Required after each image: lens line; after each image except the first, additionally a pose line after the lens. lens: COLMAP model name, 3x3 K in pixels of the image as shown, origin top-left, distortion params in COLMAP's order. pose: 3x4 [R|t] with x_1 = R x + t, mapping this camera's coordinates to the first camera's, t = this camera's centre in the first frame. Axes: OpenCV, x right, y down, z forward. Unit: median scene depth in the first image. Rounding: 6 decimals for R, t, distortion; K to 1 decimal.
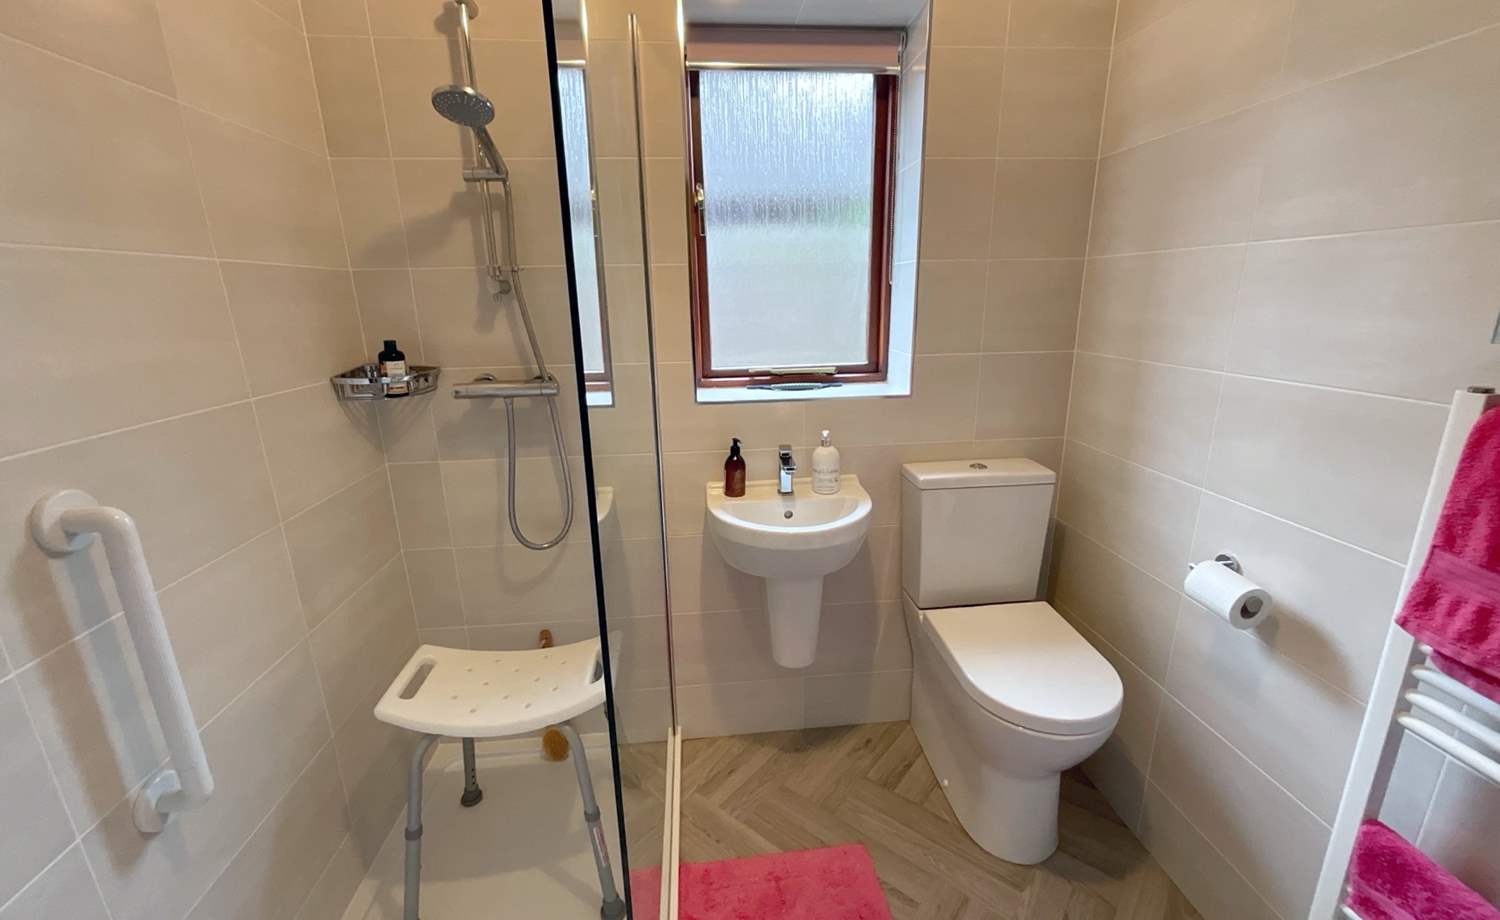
lens RADIAL K [[609.2, 0, 750.0], [0, 609.2, 460.0], [0, 0, 1]] dist [-0.001488, 0.000124]
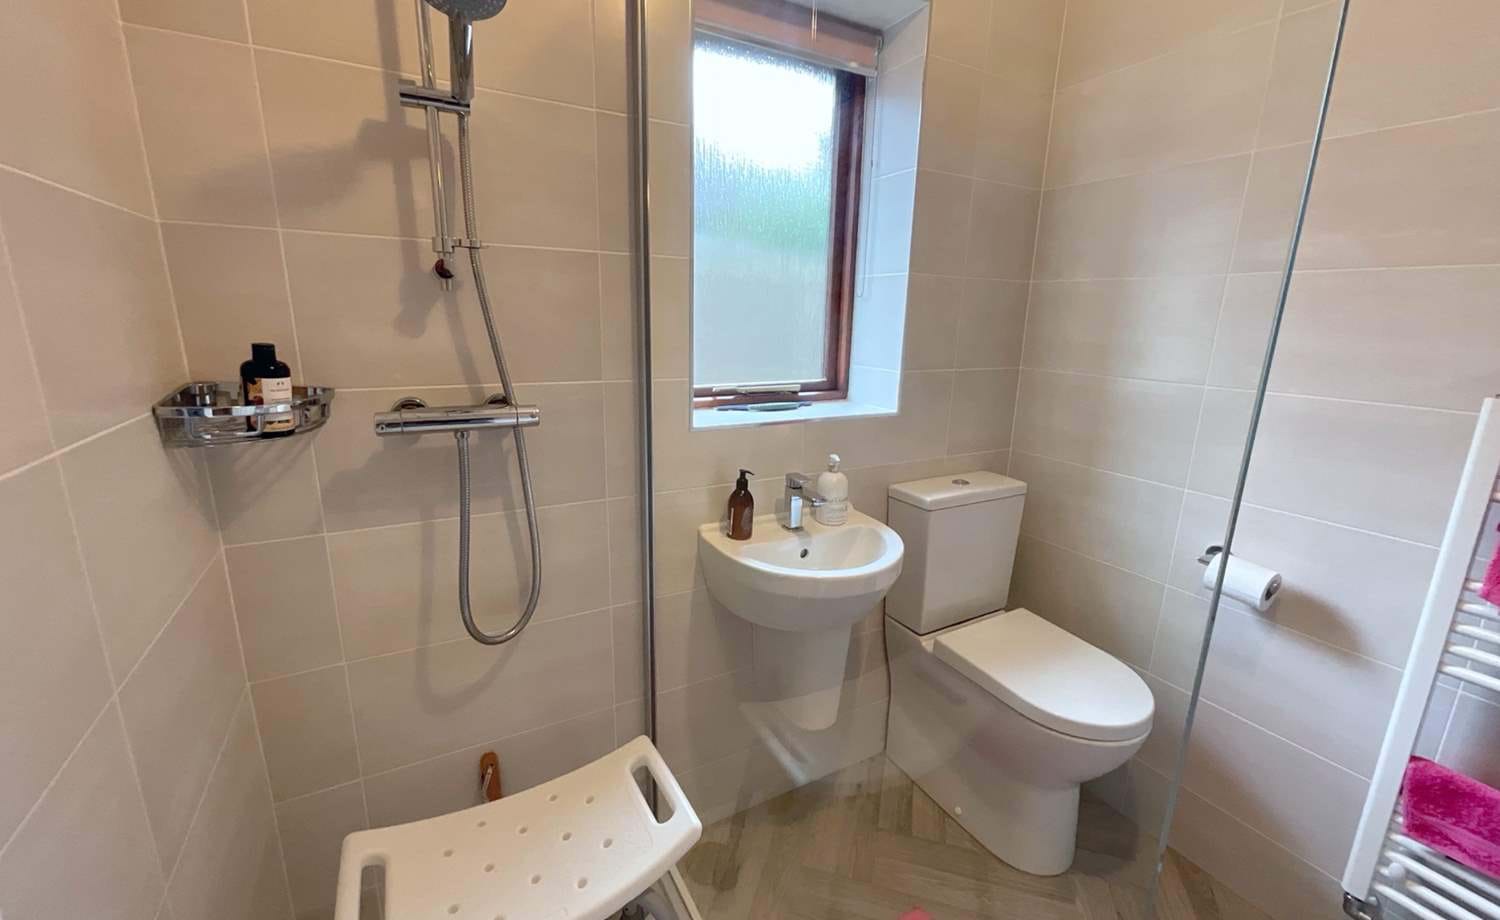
lens RADIAL K [[609.2, 0, 750.0], [0, 609.2, 460.0], [0, 0, 1]] dist [-0.001488, 0.000124]
pose [[0.913676, -0.055654, 0.402614, -0.352263], [0.068378, 0.997510, -0.017289, -0.033557], [-0.400649, 0.043326, 0.915207, 0.228965]]
